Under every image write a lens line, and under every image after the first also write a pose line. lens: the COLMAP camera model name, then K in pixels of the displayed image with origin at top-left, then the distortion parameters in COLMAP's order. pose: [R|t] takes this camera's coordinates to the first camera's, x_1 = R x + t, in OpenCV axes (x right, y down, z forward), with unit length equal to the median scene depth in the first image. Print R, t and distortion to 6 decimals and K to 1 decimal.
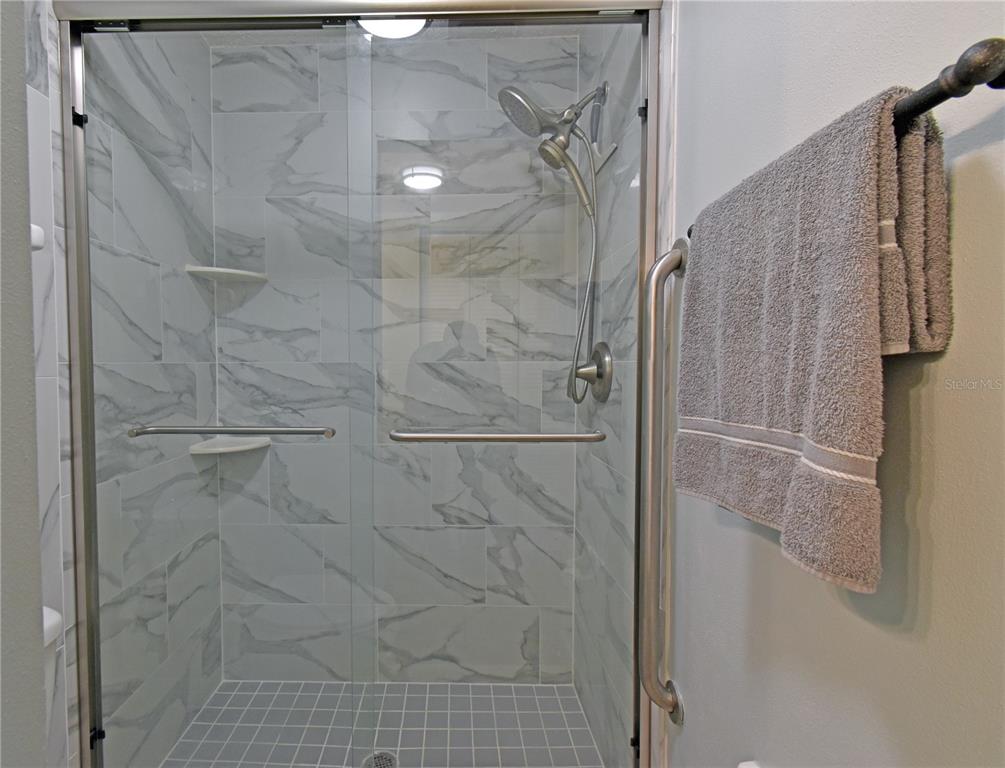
lens RADIAL K [[517.0, 0, 416.3], [0, 517.0, 388.0], [0, 0, 1]] dist [0.020056, -0.001662]
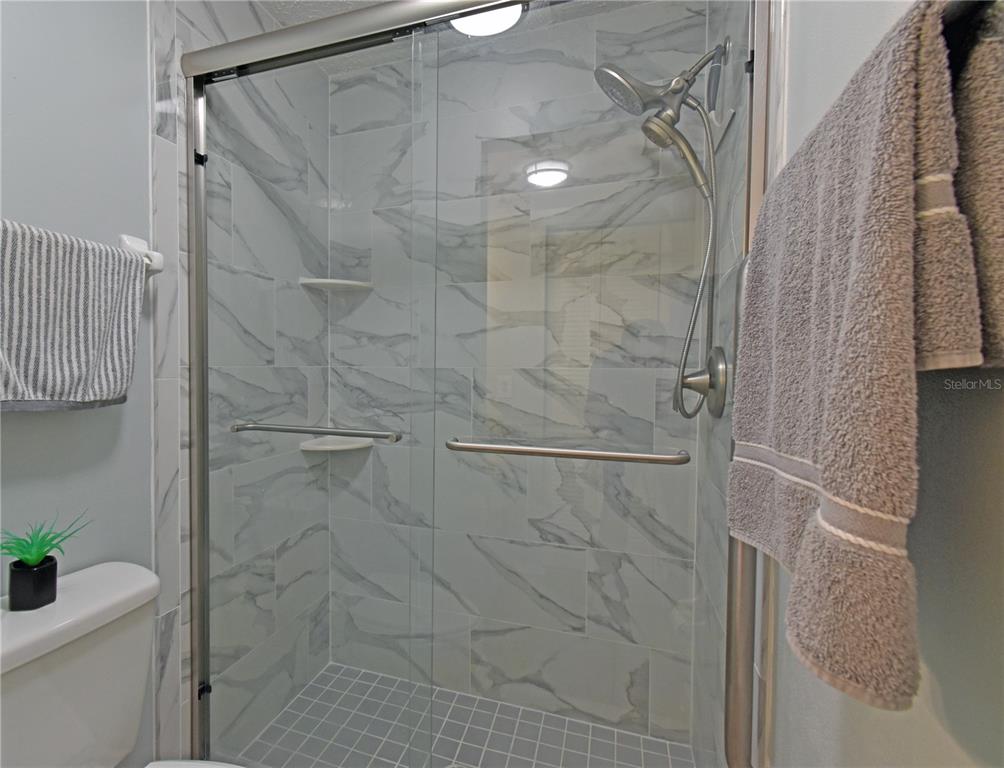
lens RADIAL K [[516.5, 0, 415.9], [0, 516.5, 388.0], [0, 0, 1]] dist [0.020056, -0.001662]
pose [[0.948361, 0.021369, -0.316473, 0.138580], [-0.023463, 0.999721, -0.002806, -0.006245], [0.316324, 0.010086, 0.948597, 0.038227]]
